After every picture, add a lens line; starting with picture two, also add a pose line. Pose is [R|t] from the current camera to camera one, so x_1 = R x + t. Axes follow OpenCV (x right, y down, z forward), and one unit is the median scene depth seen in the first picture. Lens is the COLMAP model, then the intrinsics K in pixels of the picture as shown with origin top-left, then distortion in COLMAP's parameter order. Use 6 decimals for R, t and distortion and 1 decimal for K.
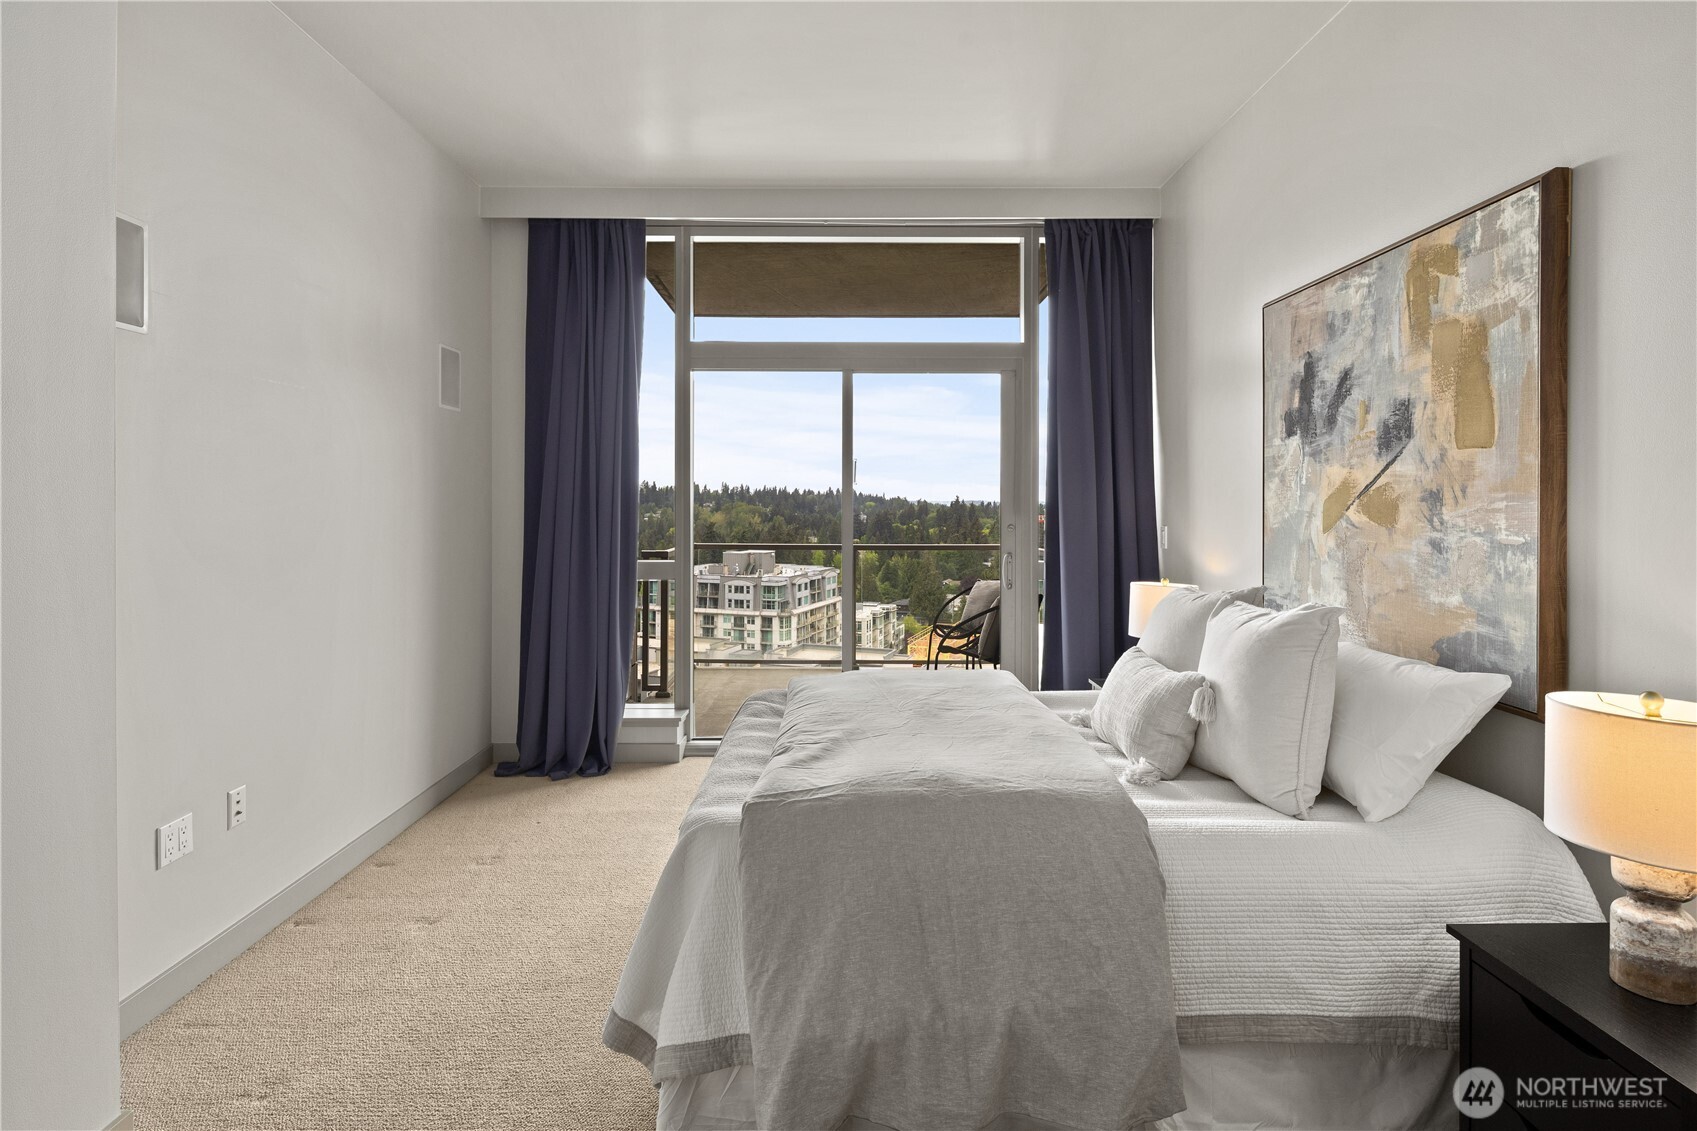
lens RADIAL K [[826.7, 0, 851.5], [0, 826.7, 501.1], [0, 0, 1]] dist [0.008213, -0.005440]
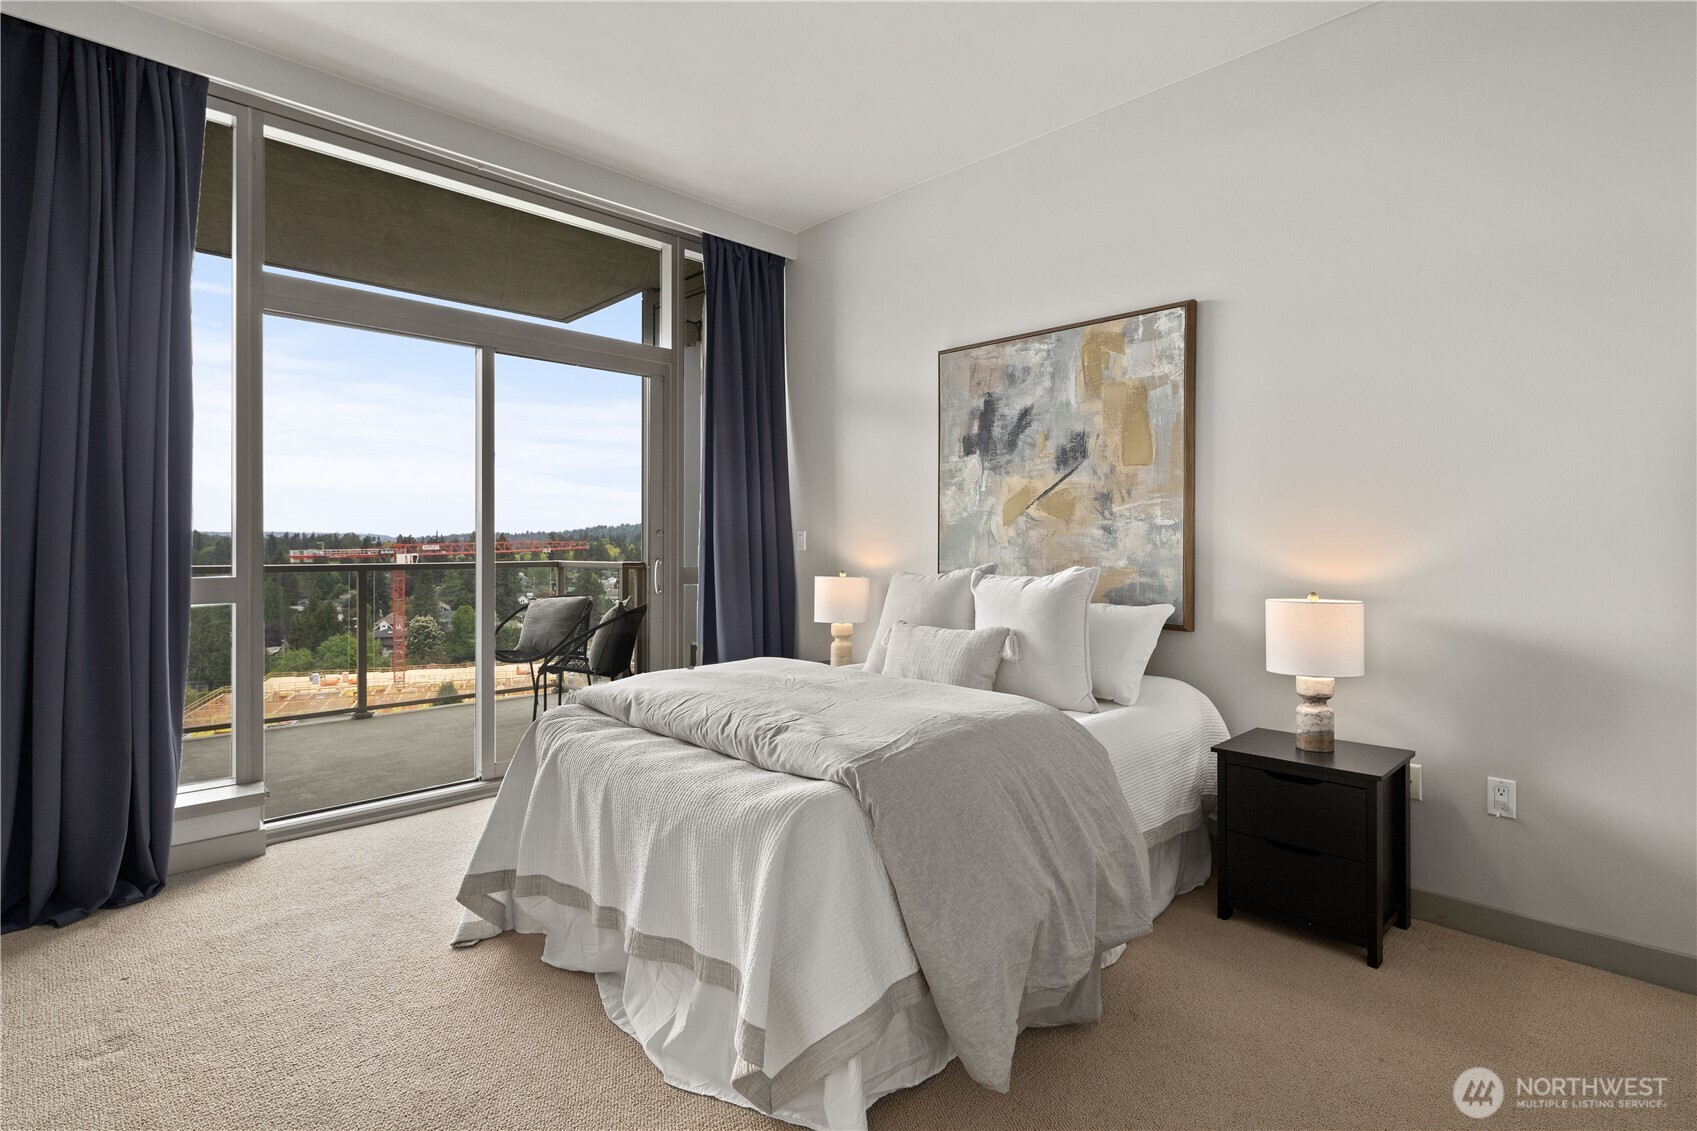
lens RADIAL K [[826.7, 0, 885.3], [0, 826.7, 536.2], [0, 0, 1]] dist [0.008213, -0.005440]
pose [[0.708653, 0.003750, 0.705548, -0.571592], [-0.005765, 0.999983, 0.000476, 0.059463], [-0.705534, -0.004405, 0.708662, 0.184858]]
